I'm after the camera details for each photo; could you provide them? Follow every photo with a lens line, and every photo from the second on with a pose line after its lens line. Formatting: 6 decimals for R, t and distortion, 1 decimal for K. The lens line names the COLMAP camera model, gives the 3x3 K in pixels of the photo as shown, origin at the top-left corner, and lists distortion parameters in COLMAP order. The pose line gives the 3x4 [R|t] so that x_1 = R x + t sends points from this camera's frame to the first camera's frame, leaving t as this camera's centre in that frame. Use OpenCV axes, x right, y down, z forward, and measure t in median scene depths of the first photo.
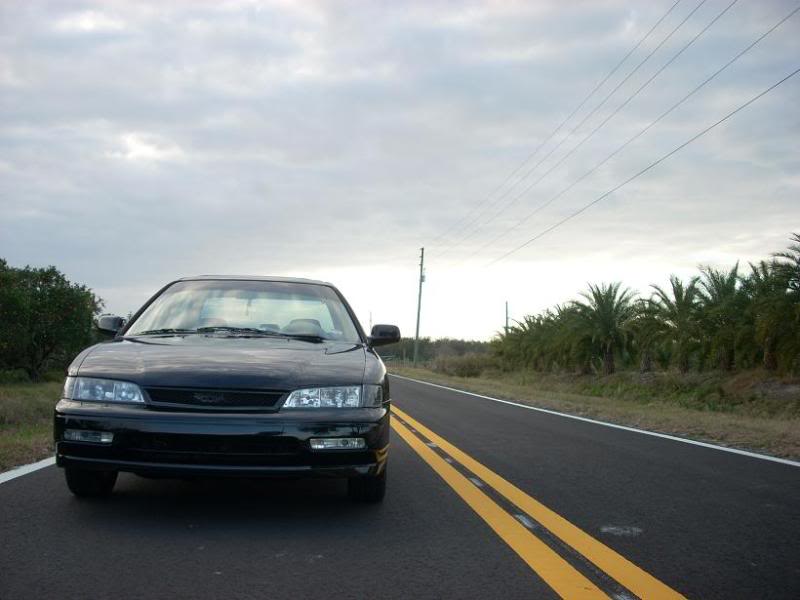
lens RADIAL K [[971.0, 0, 400.0], [0, 971.0, 300.0], [0, 0, 1]] dist [-0.179738, 0.002802]
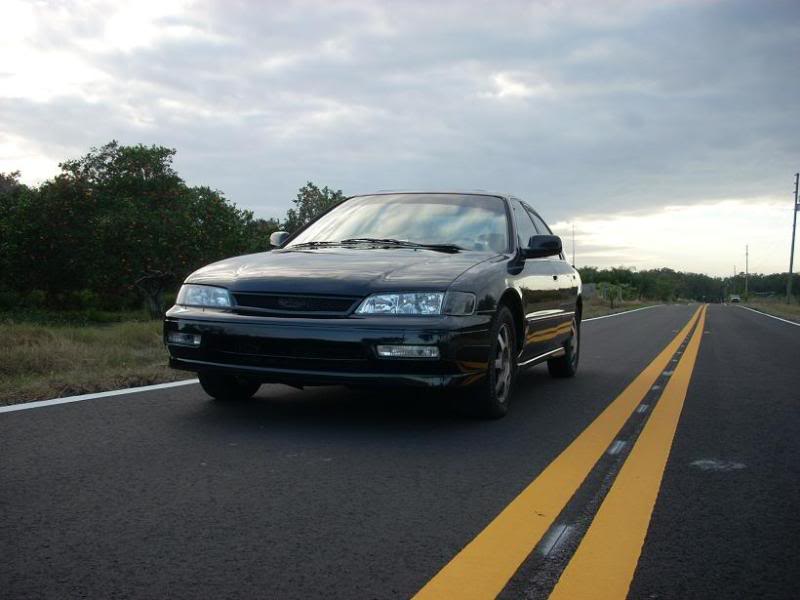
lens RADIAL K [[971.0, 0, 400.0], [0, 971.0, 300.0], [0, 0, 1]] dist [-0.179738, 0.002802]
pose [[0.896046, 0.003803, -0.443944, 0.340301], [0.021775, 0.998383, 0.052502, 0.045494], [0.443426, -0.056711, 0.894515, 0.135286]]
